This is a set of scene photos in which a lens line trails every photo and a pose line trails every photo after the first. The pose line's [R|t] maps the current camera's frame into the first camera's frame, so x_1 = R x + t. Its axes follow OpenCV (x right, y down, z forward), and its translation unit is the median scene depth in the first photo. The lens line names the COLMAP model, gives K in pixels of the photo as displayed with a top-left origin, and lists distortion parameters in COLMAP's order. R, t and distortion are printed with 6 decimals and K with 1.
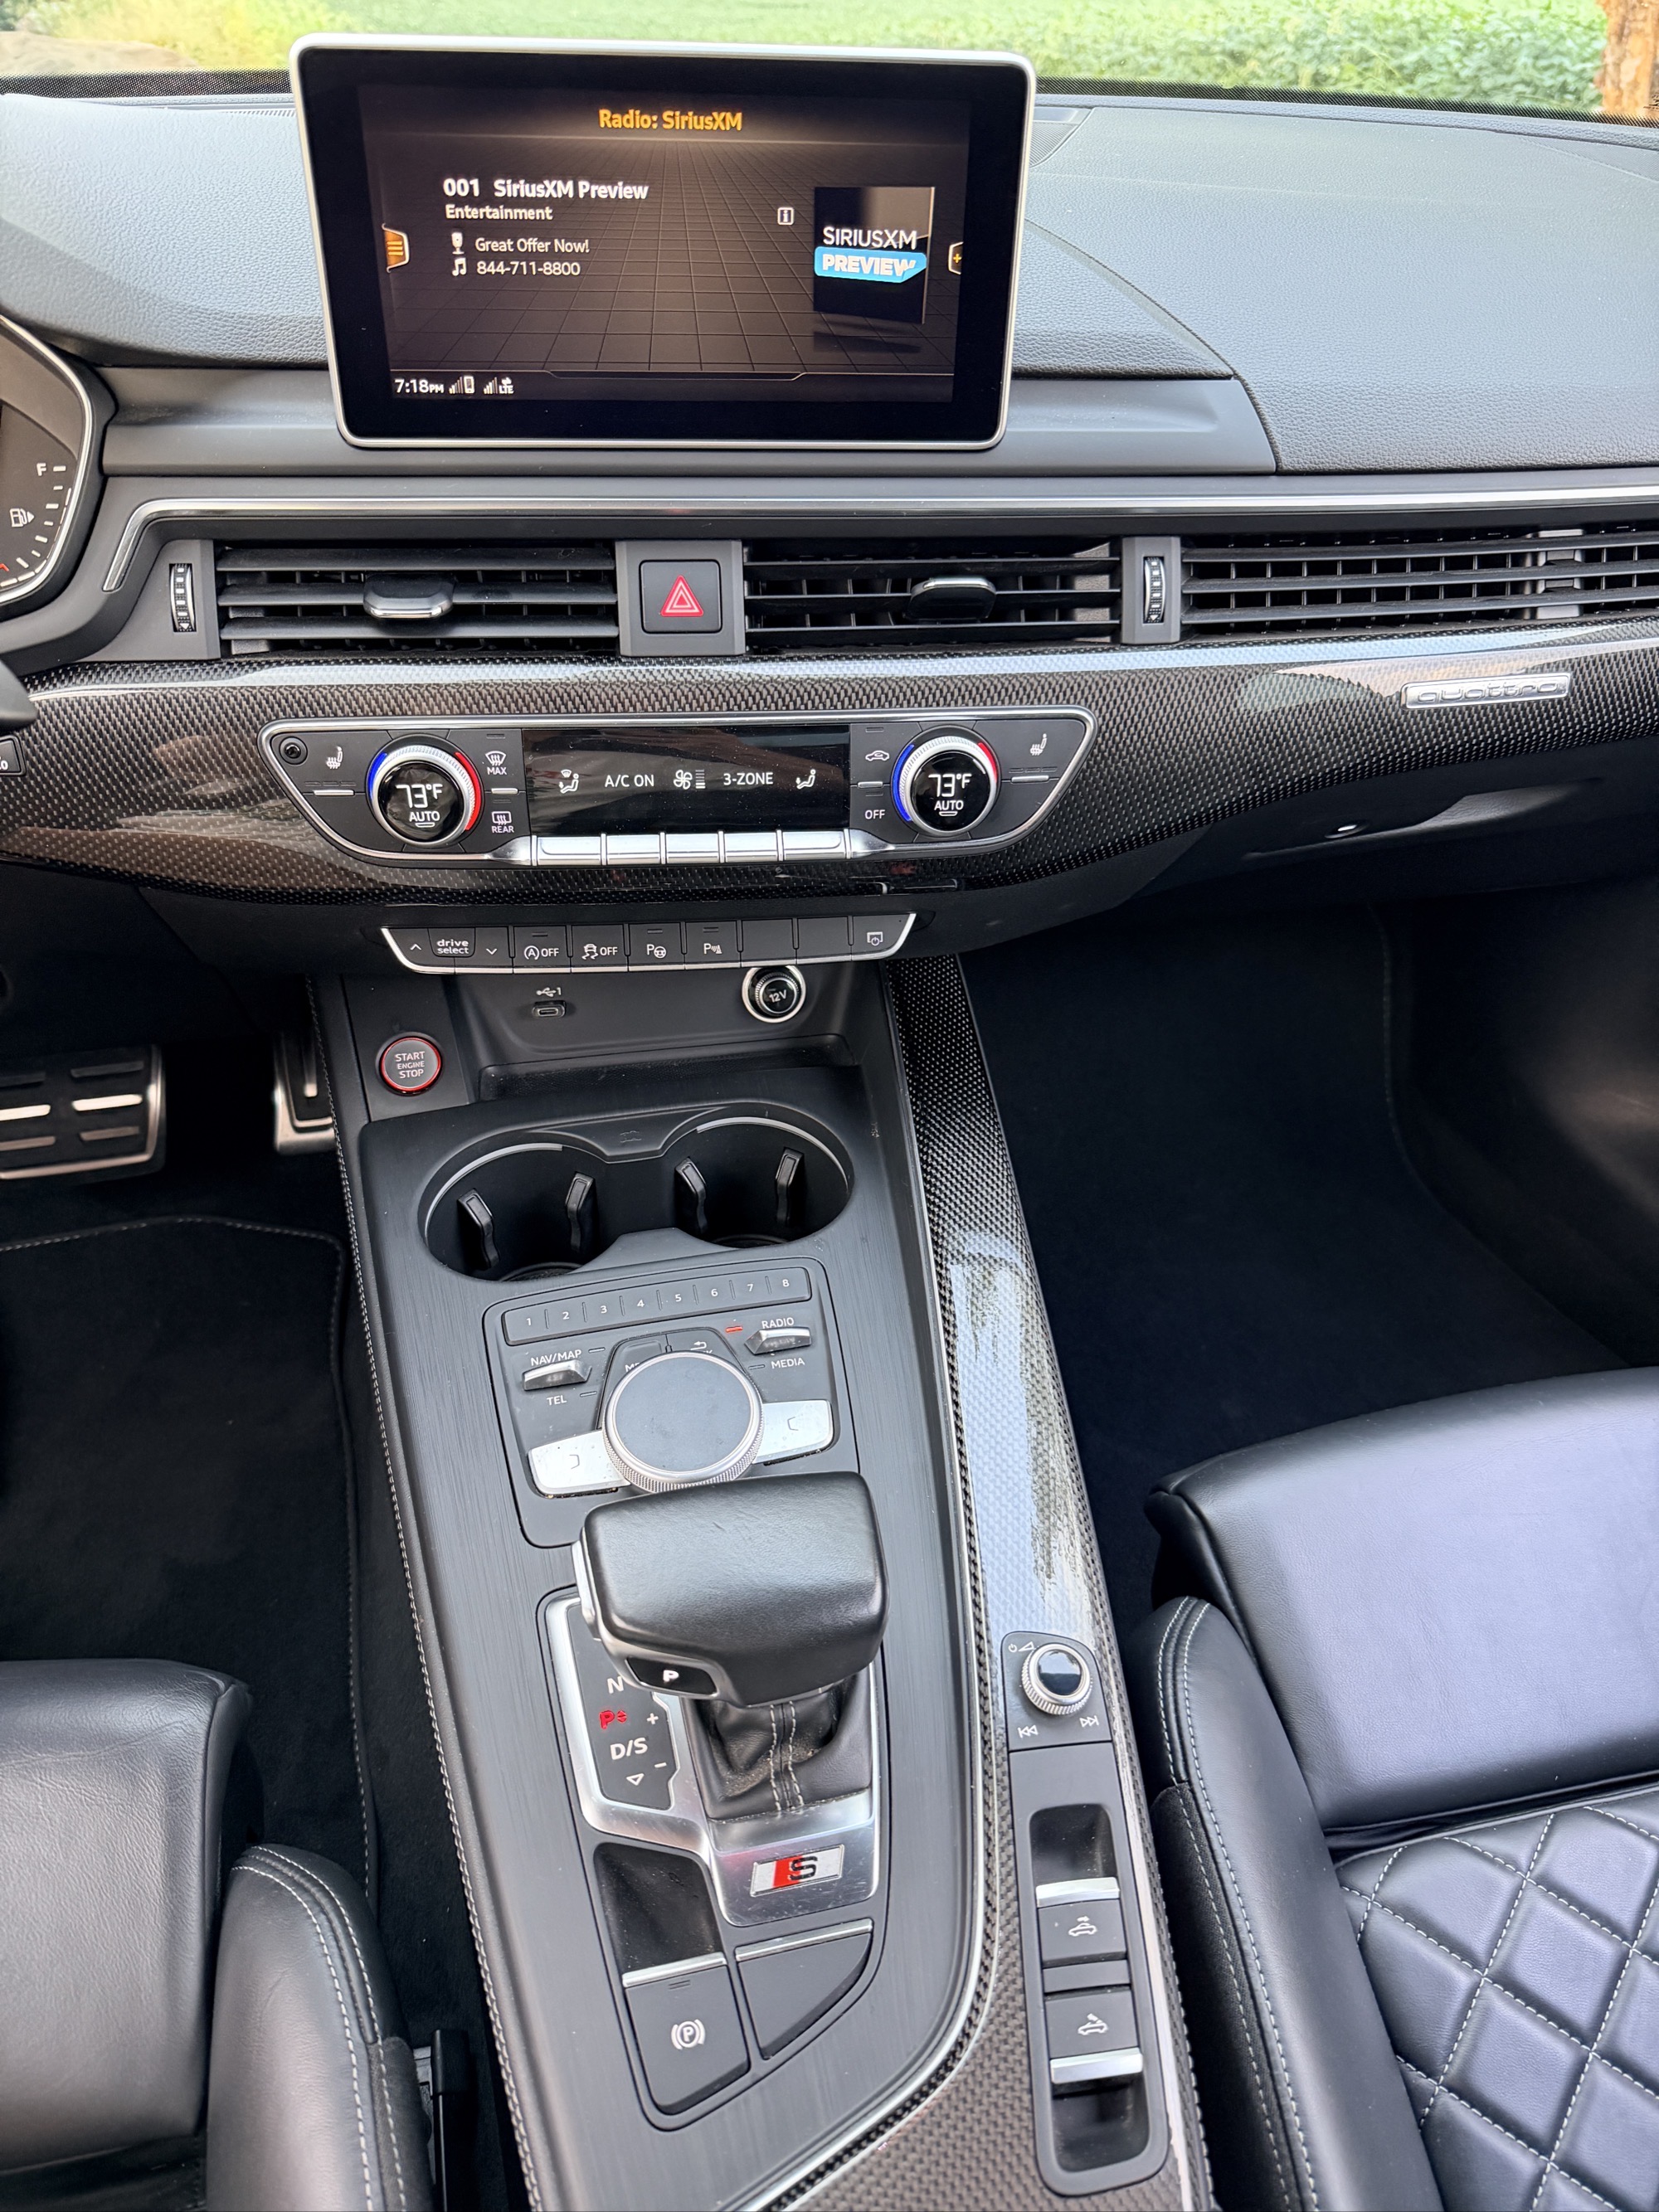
lens RADIAL K [[1546.9, 0, 810.9], [0, 1546.9, 1087.5], [0, 0, 1]] dist [-0.016198, -0.003322]
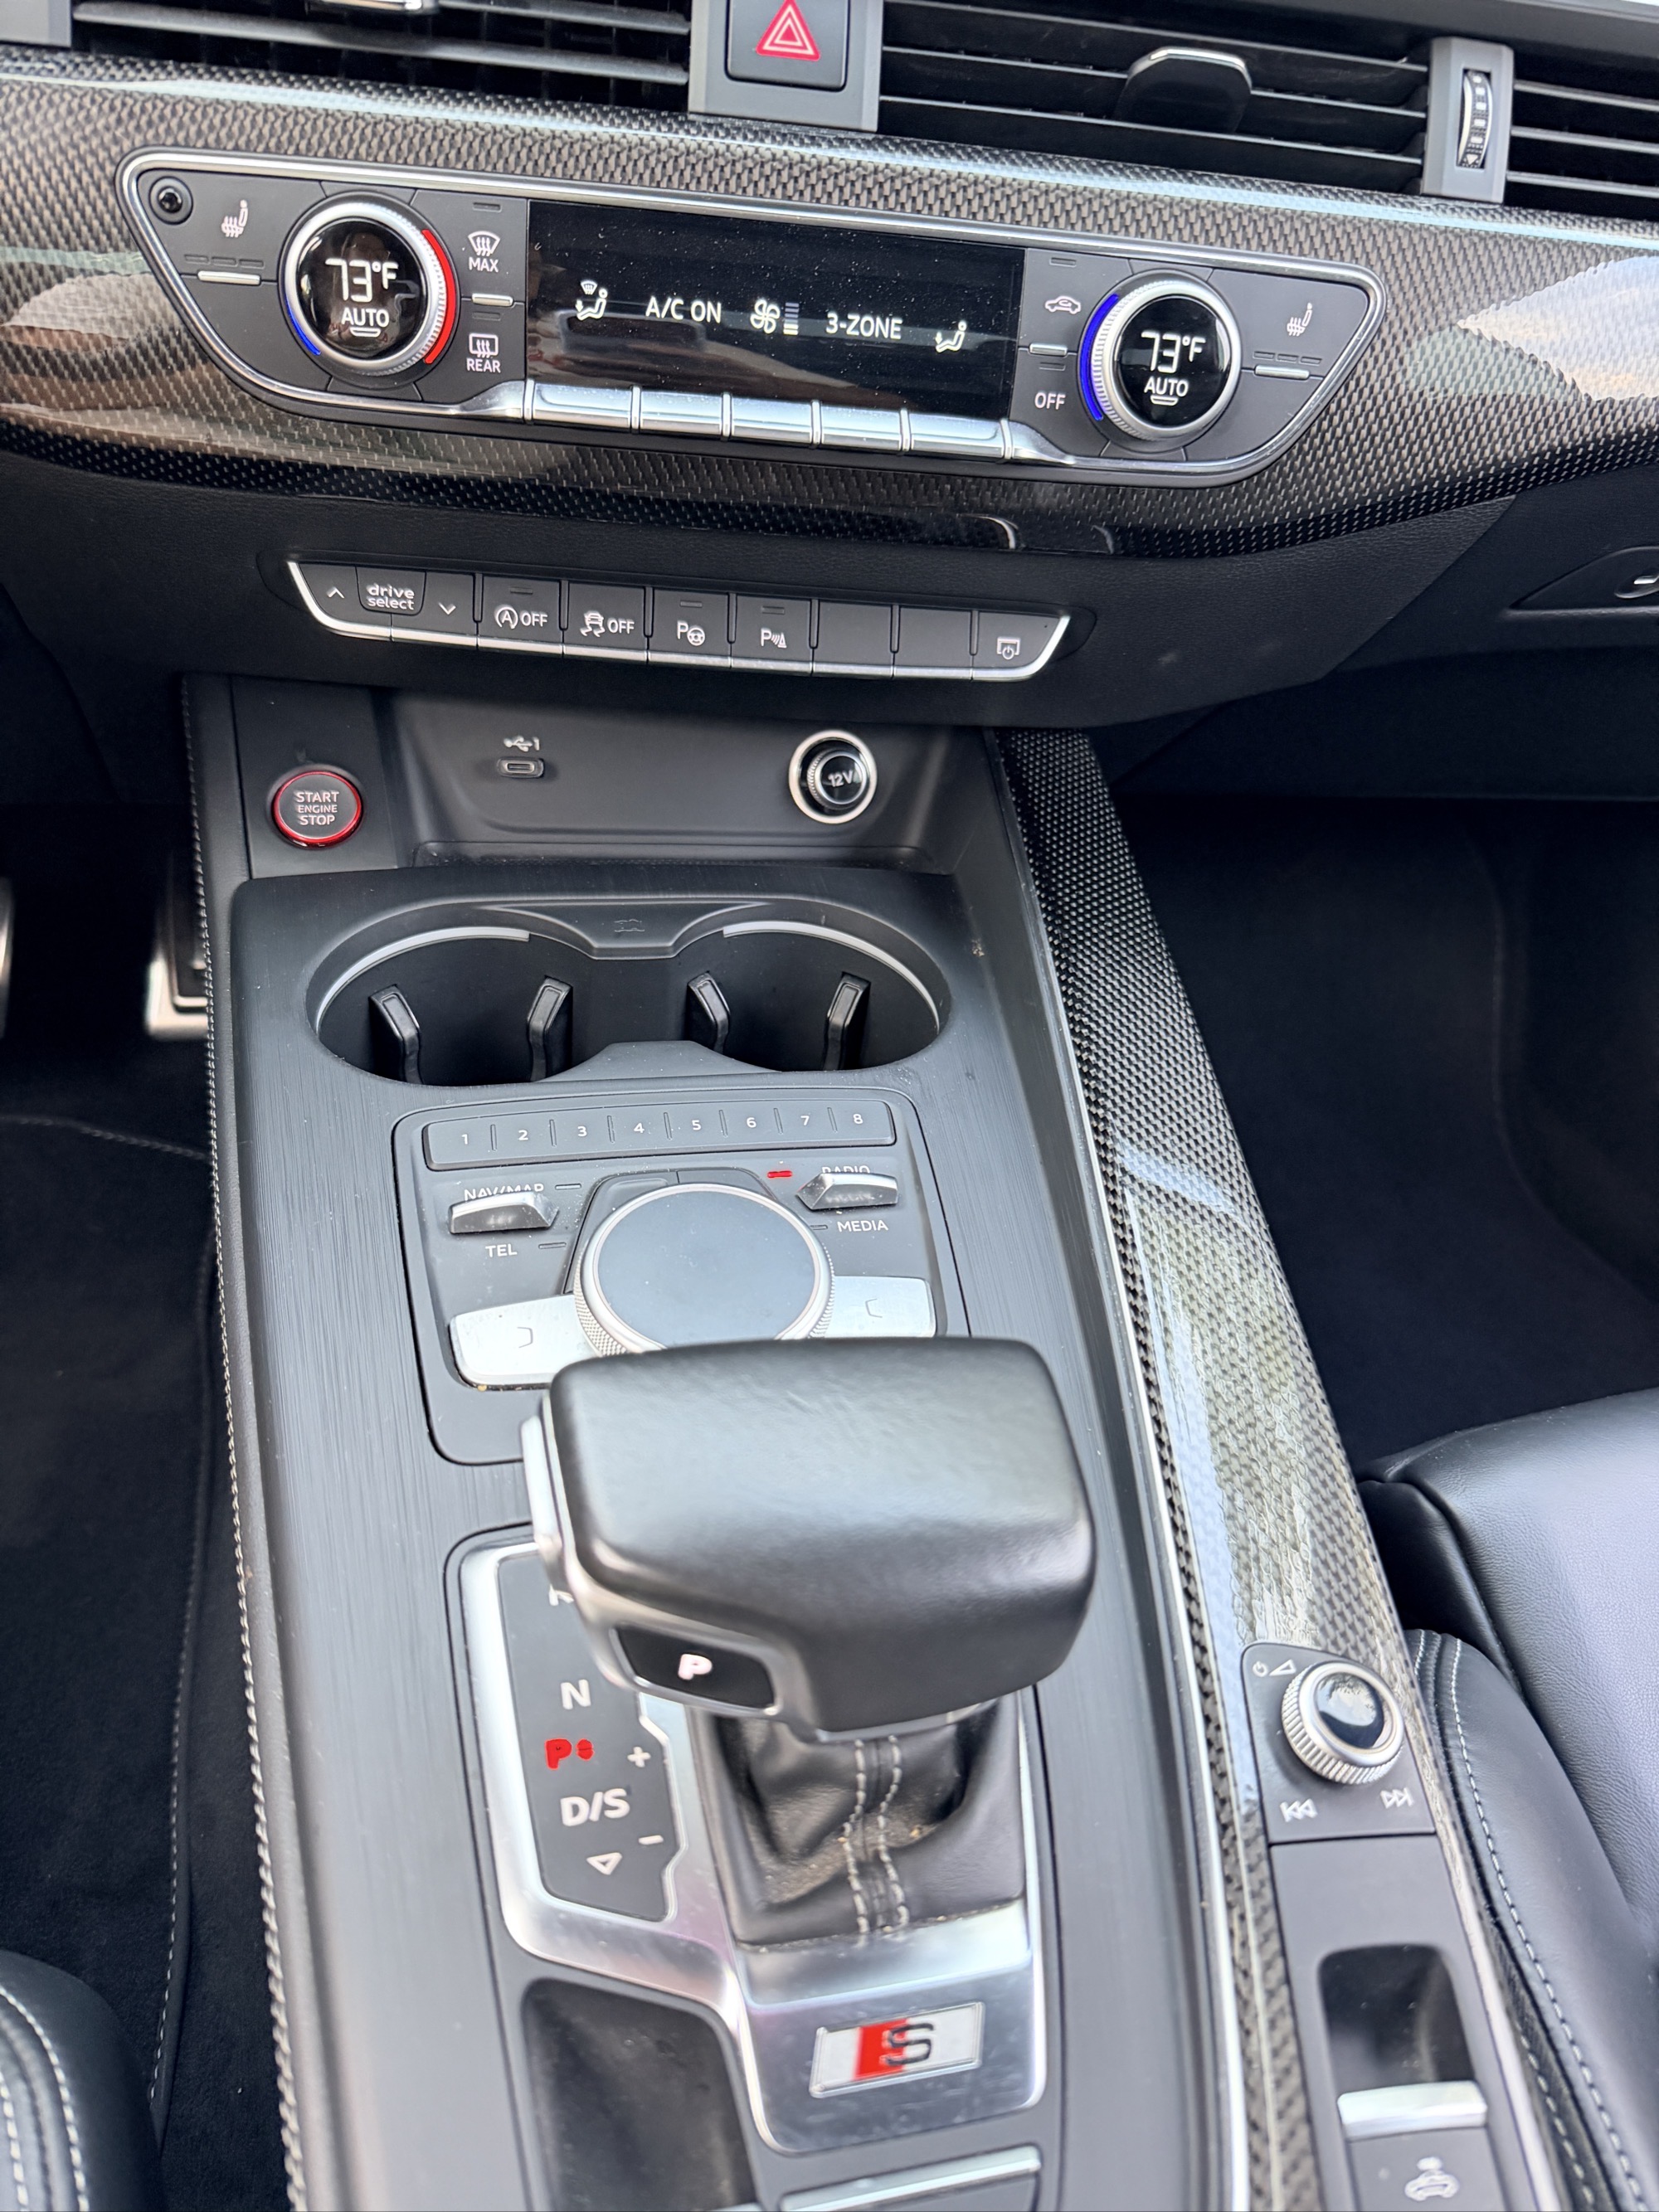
lens RADIAL K [[1546.9, 0, 813.5], [0, 1546.9, 1127.0], [0, 0, 1]] dist [-0.016198, -0.003322]
pose [[0.996953, 0.067556, 0.039008, -0.065006], [-0.066174, 0.997169, -0.035694, 0.165621], [-0.041309, 0.033004, 0.998601, 0.361011]]
